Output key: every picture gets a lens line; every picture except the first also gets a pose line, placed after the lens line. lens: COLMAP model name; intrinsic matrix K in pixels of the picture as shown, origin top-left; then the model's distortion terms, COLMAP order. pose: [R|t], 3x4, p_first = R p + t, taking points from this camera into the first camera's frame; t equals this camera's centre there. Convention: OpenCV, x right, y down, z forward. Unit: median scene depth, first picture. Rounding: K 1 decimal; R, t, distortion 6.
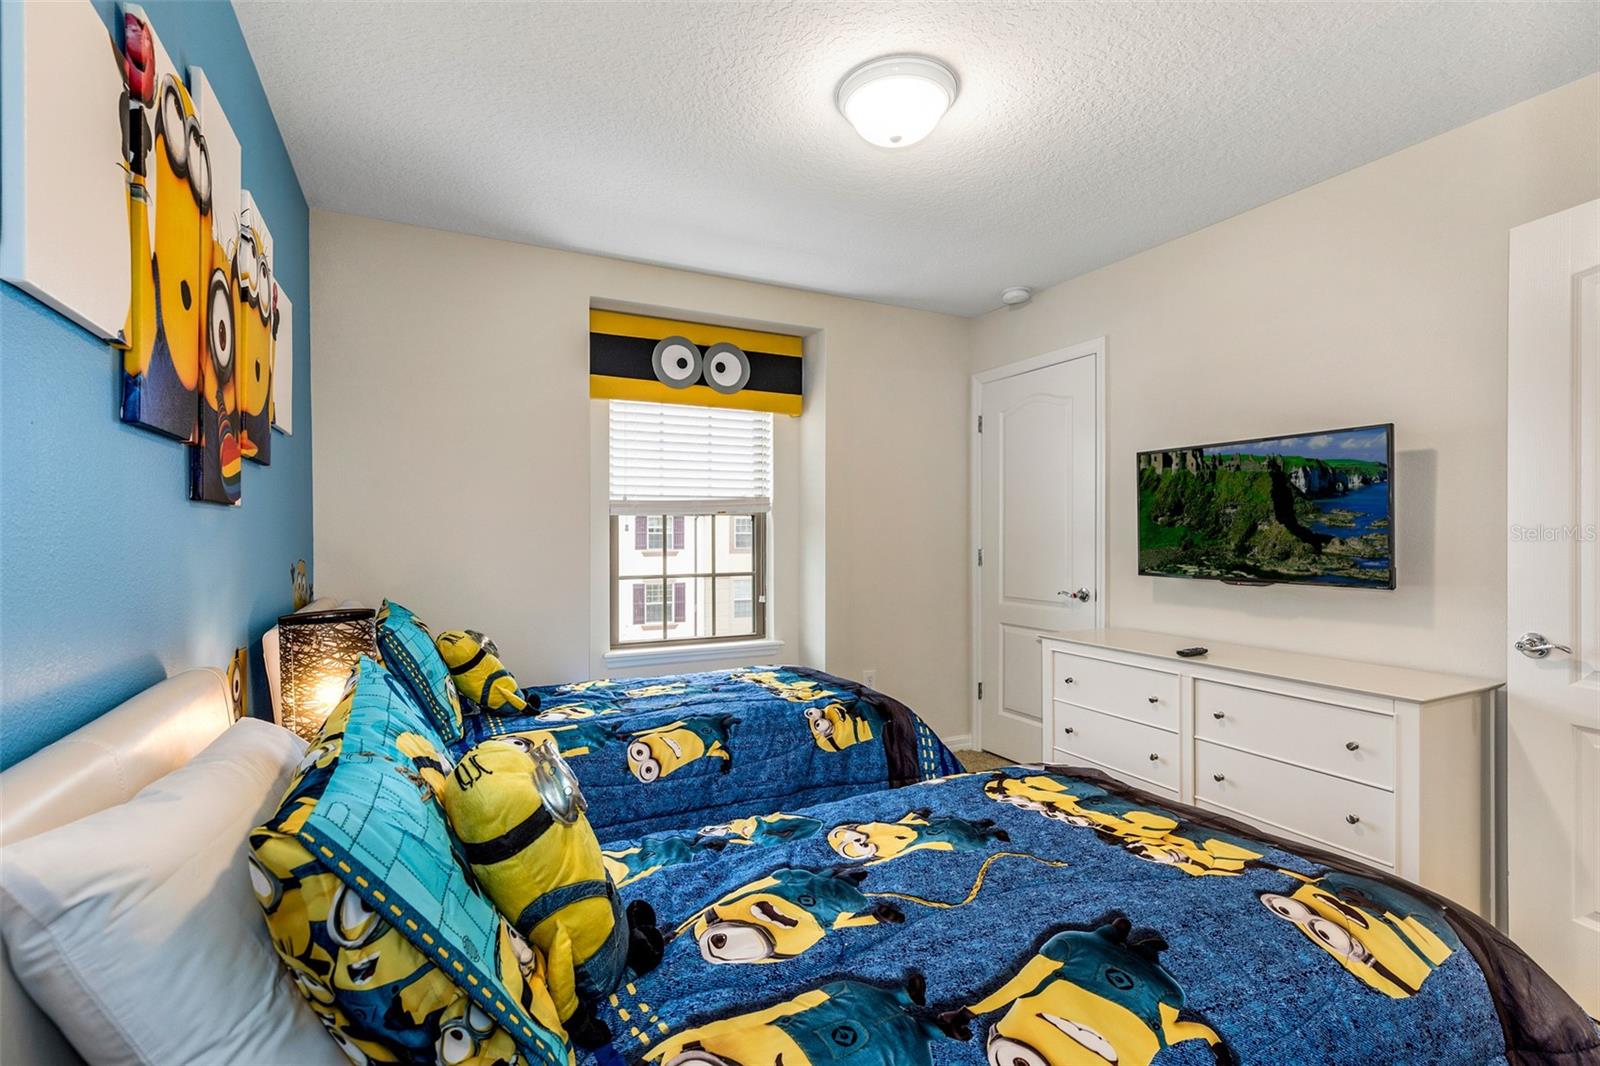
lens RADIAL K [[728.5, 0, 787.8], [0, 728.5, 539.5], [0, 0, 1]] dist [0.009141, 0.000157]
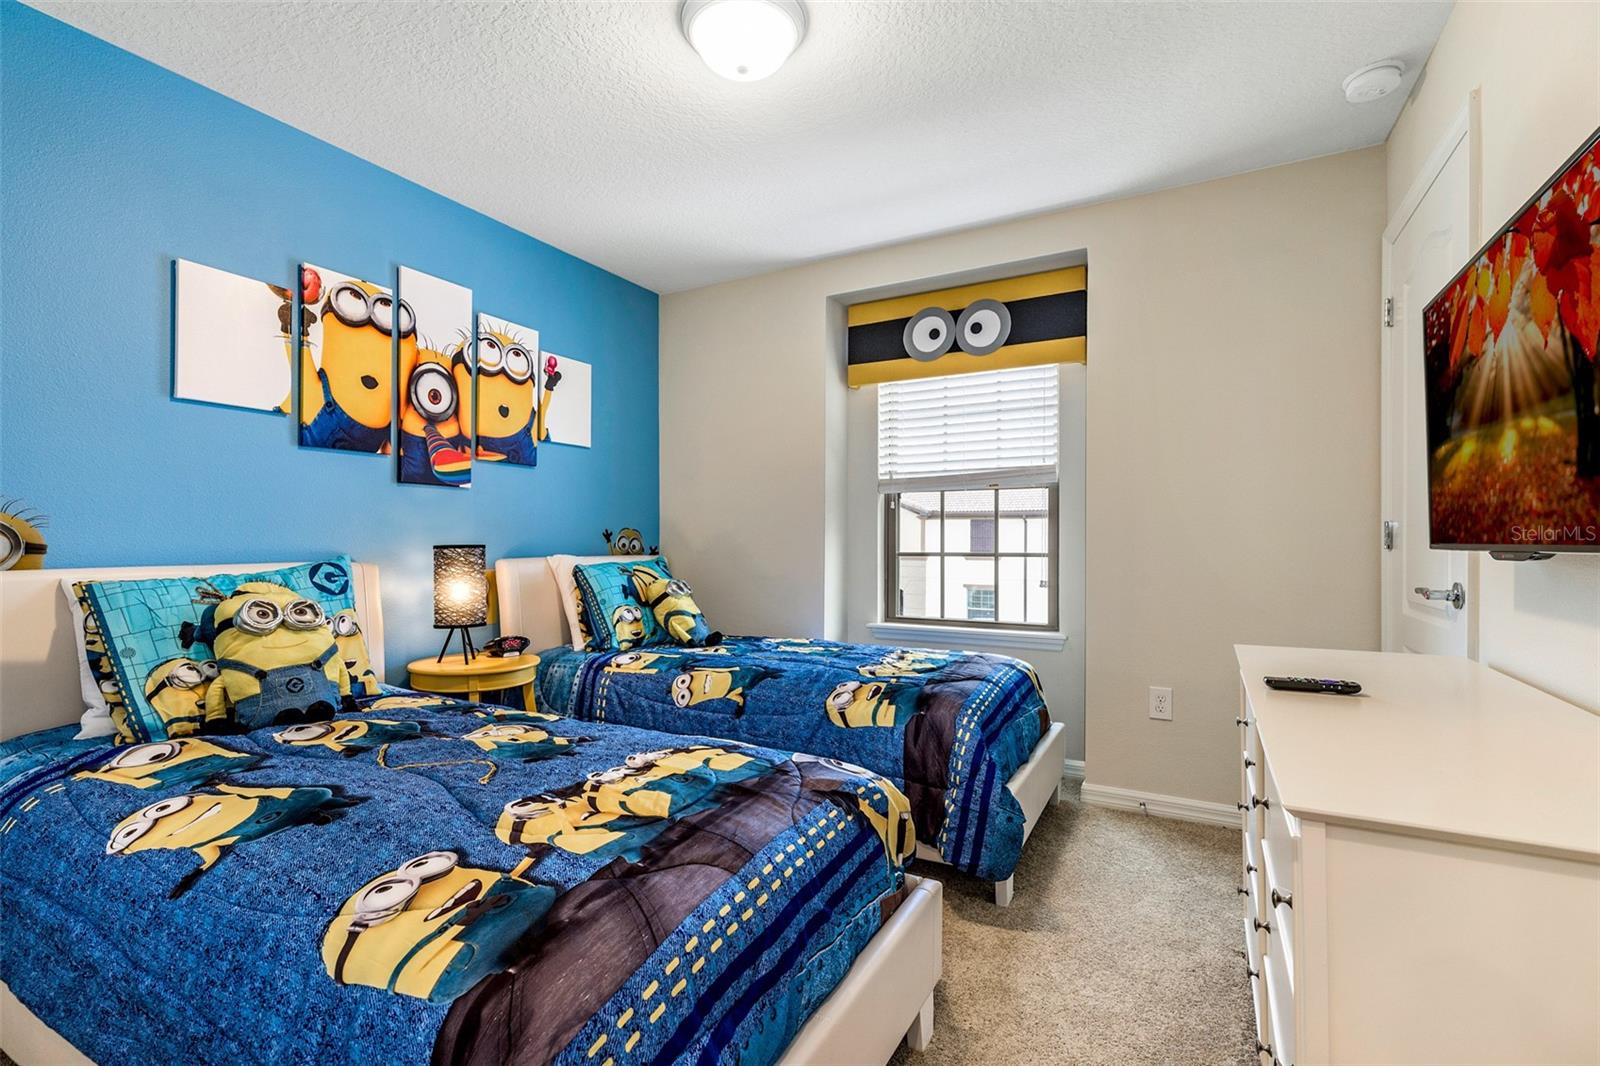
lens RADIAL K [[728.5, 0, 787.8], [0, 728.5, 539.5], [0, 0, 1]] dist [0.009141, 0.000157]
pose [[0.564389, -0.001630, -0.825507, 0.887691], [-0.007038, 0.999952, -0.006787, 0.066460], [0.825479, 0.009640, 0.564351, 0.468882]]
